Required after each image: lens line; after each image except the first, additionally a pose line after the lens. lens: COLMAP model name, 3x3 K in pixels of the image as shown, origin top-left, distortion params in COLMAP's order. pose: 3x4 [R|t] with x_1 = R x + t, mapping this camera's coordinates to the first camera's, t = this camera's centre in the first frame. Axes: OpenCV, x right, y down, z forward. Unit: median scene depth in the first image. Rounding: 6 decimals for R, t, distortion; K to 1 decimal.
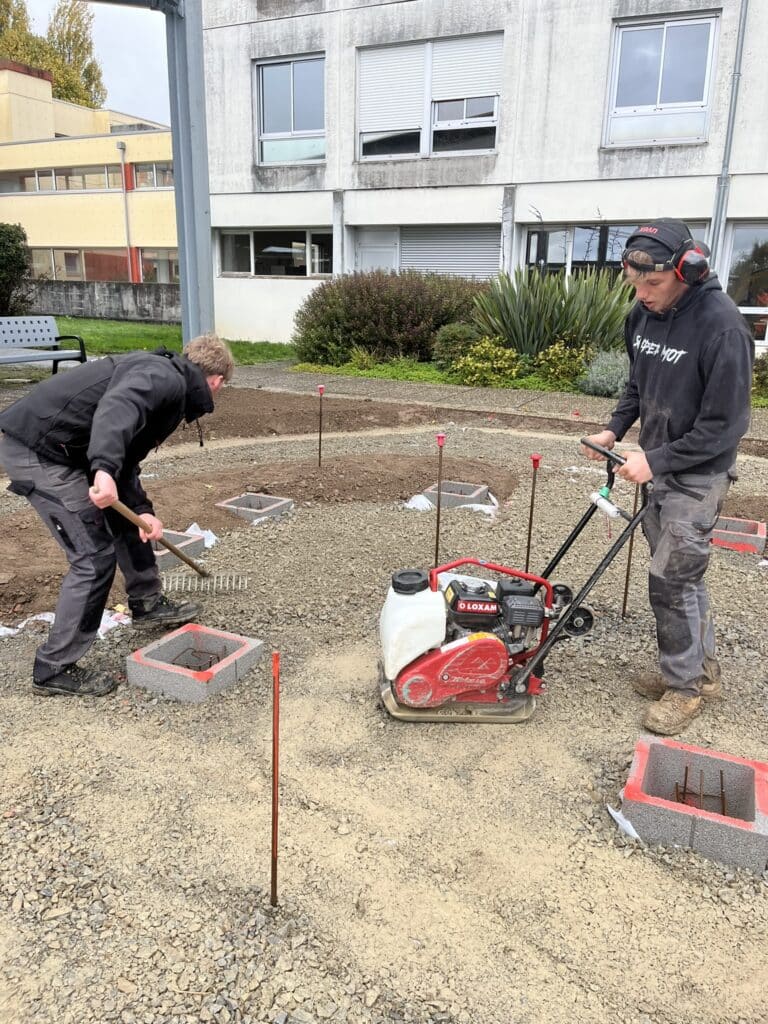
lens RADIAL K [[801.1, 0, 381.2], [0, 801.1, 507.9], [0, 0, 1]] dist [0.024733, -0.031443]
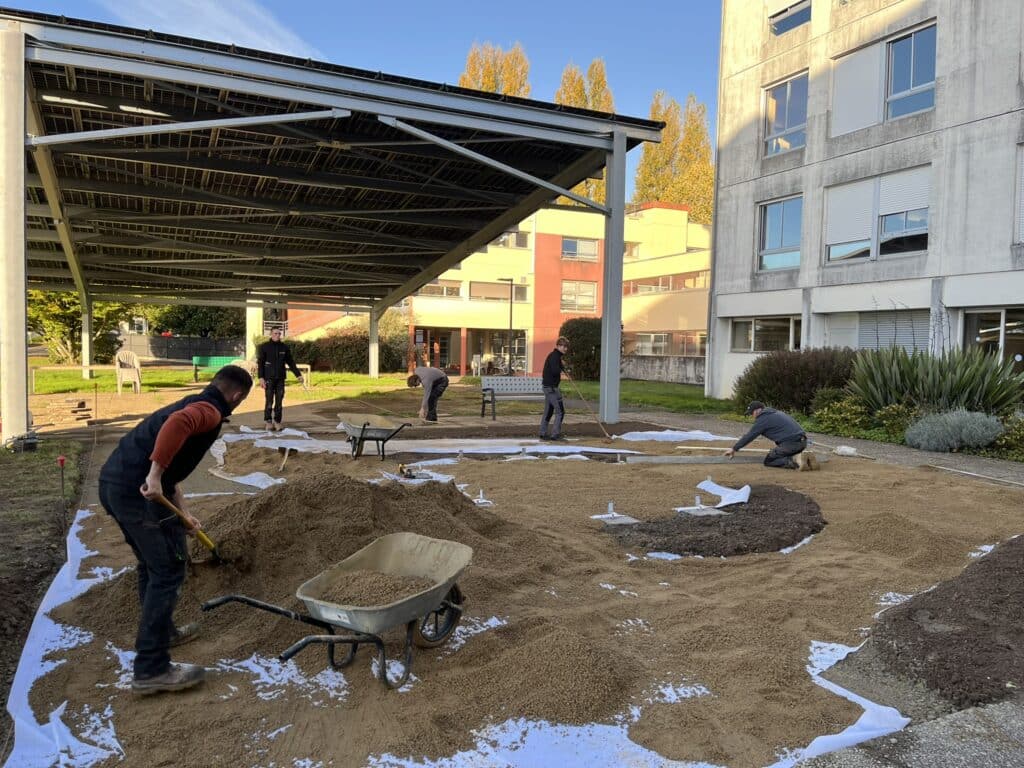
lens RADIAL K [[801.1, 0, 510.4], [0, 801.1, 387.3], [0, 0, 1]] dist [0.024733, -0.031443]
pose [[0.776184, 0.025620, -0.629985, 0.400733], [-0.172647, 0.969622, -0.173281, 0.067572], [0.606408, 0.243263, 0.757029, -0.234021]]
